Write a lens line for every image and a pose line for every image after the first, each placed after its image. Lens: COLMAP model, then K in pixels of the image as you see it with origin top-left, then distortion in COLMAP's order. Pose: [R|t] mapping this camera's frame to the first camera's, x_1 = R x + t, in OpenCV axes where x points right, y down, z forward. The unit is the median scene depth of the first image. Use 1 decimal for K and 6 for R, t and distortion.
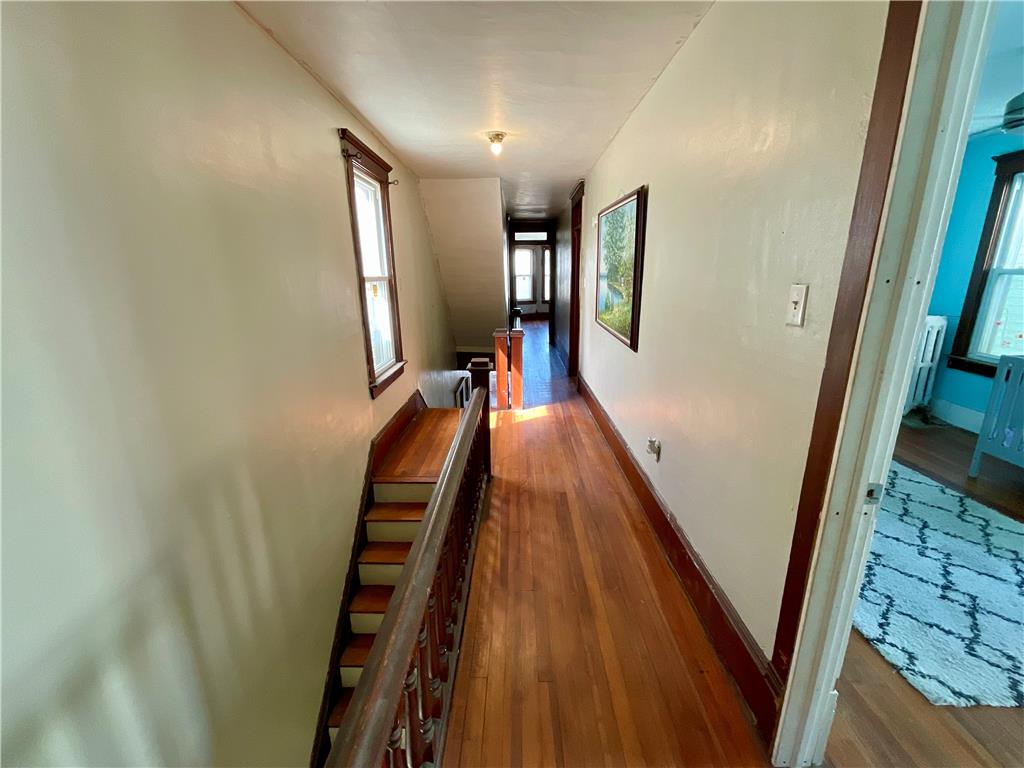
lens RADIAL K [[419.0, 0, 509.4], [0, 419.0, 380.4], [0, 0, 1]] dist [-0.011485, -0.001037]
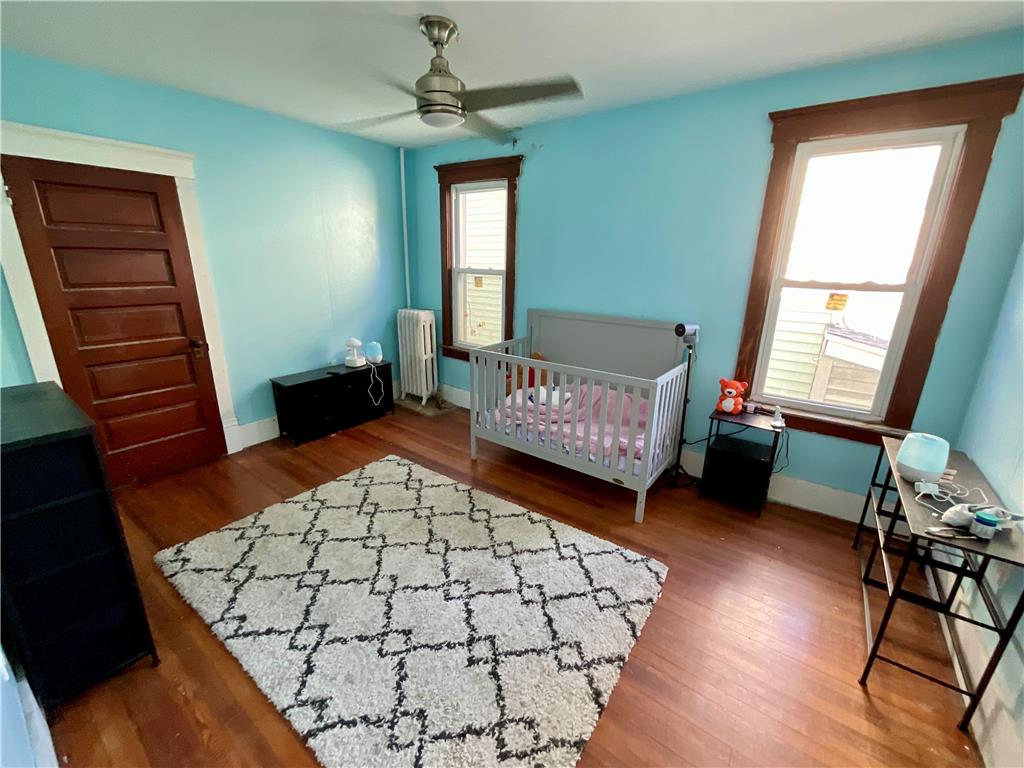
lens RADIAL K [[419.0, 0, 510.5], [0, 419.0, 386.3], [0, 0, 1]] dist [-0.011485, -0.001037]
pose [[0.580530, -0.208810, 0.787009, 0.427213], [0.182160, 0.975366, 0.124417, -0.100911], [-0.793601, 0.071134, 0.604266, 0.290312]]
